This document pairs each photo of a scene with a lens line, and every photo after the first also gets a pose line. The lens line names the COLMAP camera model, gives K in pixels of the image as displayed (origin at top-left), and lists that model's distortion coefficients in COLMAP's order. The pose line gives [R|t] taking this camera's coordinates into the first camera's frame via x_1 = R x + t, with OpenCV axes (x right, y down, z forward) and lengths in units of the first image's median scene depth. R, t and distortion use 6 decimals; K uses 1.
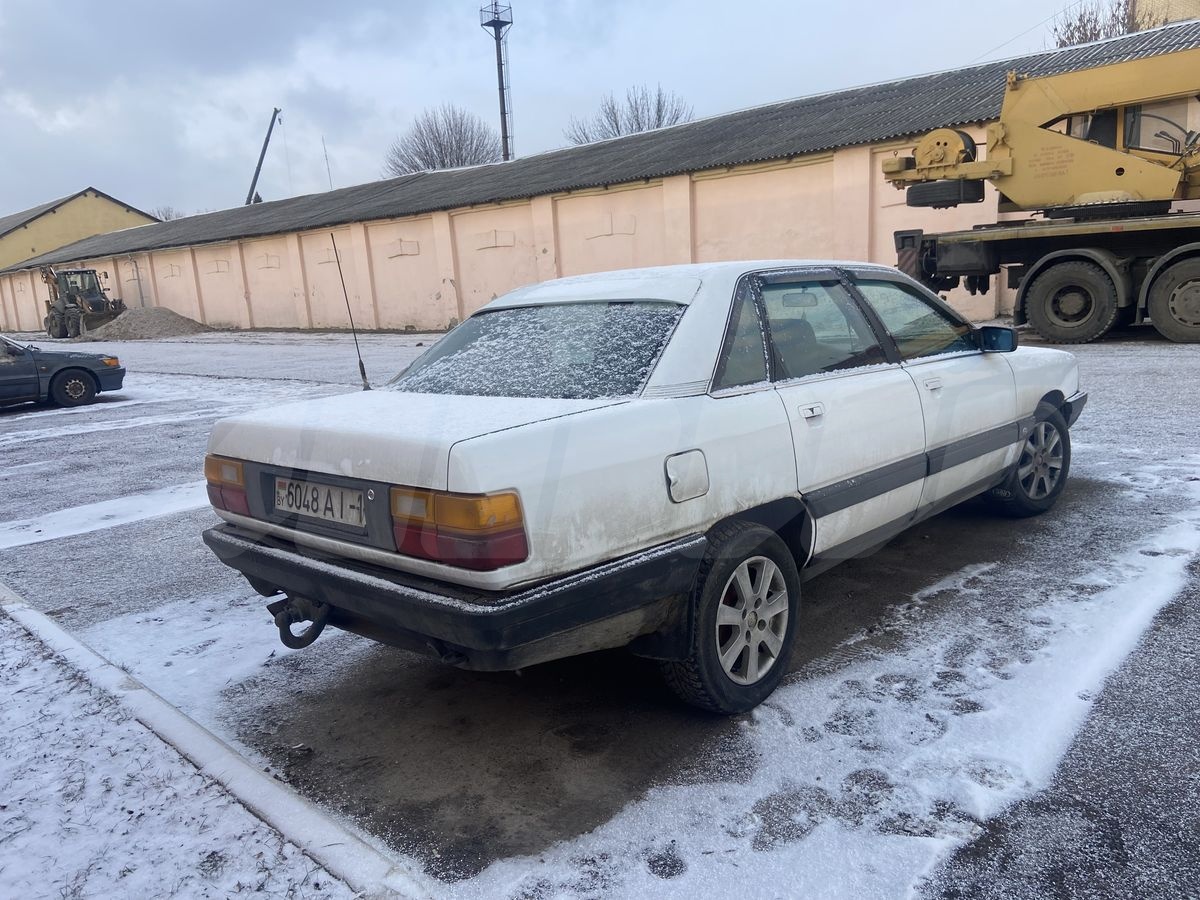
lens RADIAL K [[896.6, 0, 598.2], [0, 896.6, 430.6], [0, 0, 1]] dist [0.128655, -0.163131]
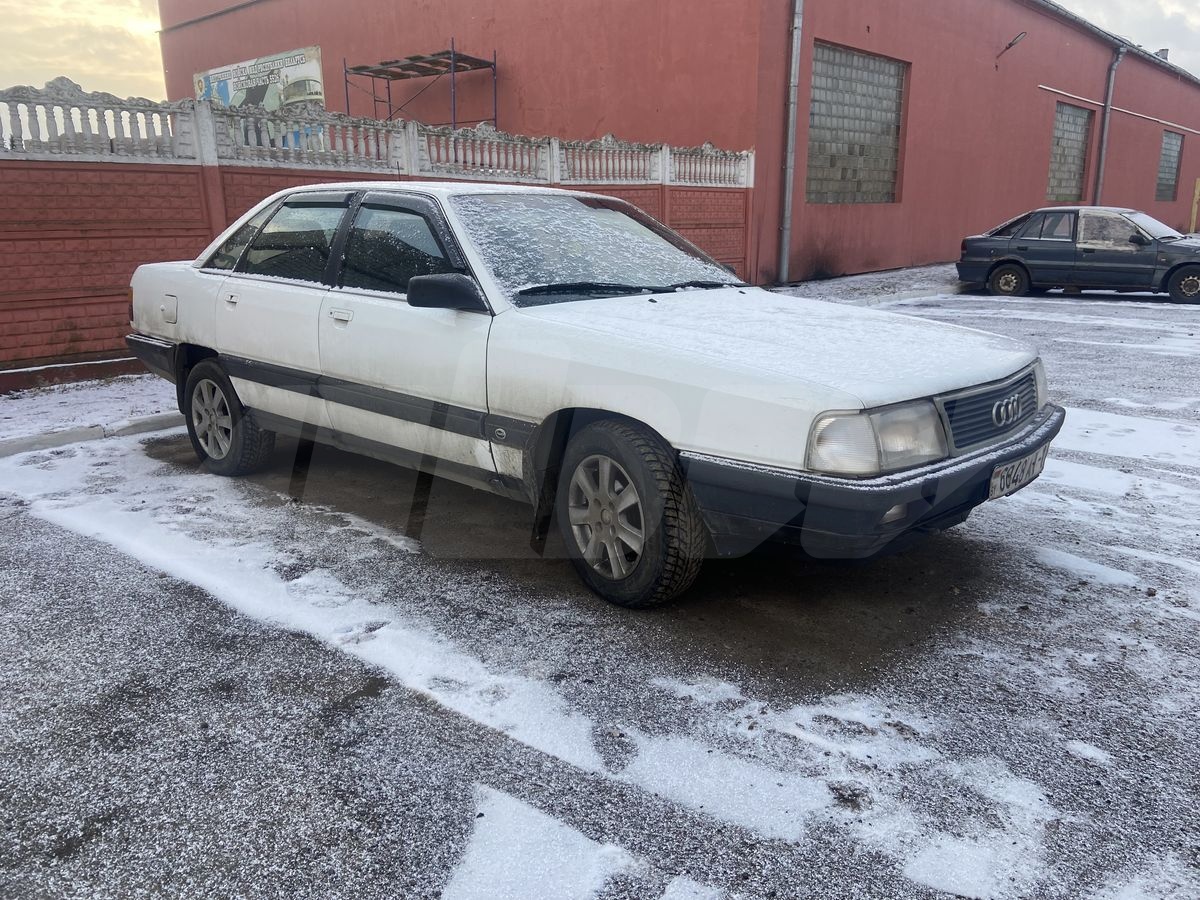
lens RADIAL K [[918.8, 0, 606.0], [0, 918.8, 426.3], [0, 0, 1]] dist [0.143862, -0.173779]
pose [[0.032025, 0.272462, -0.961633, 1.676970], [-0.156527, 0.951622, 0.264413, -0.300453], [0.987154, 0.142054, 0.073123, 1.486073]]
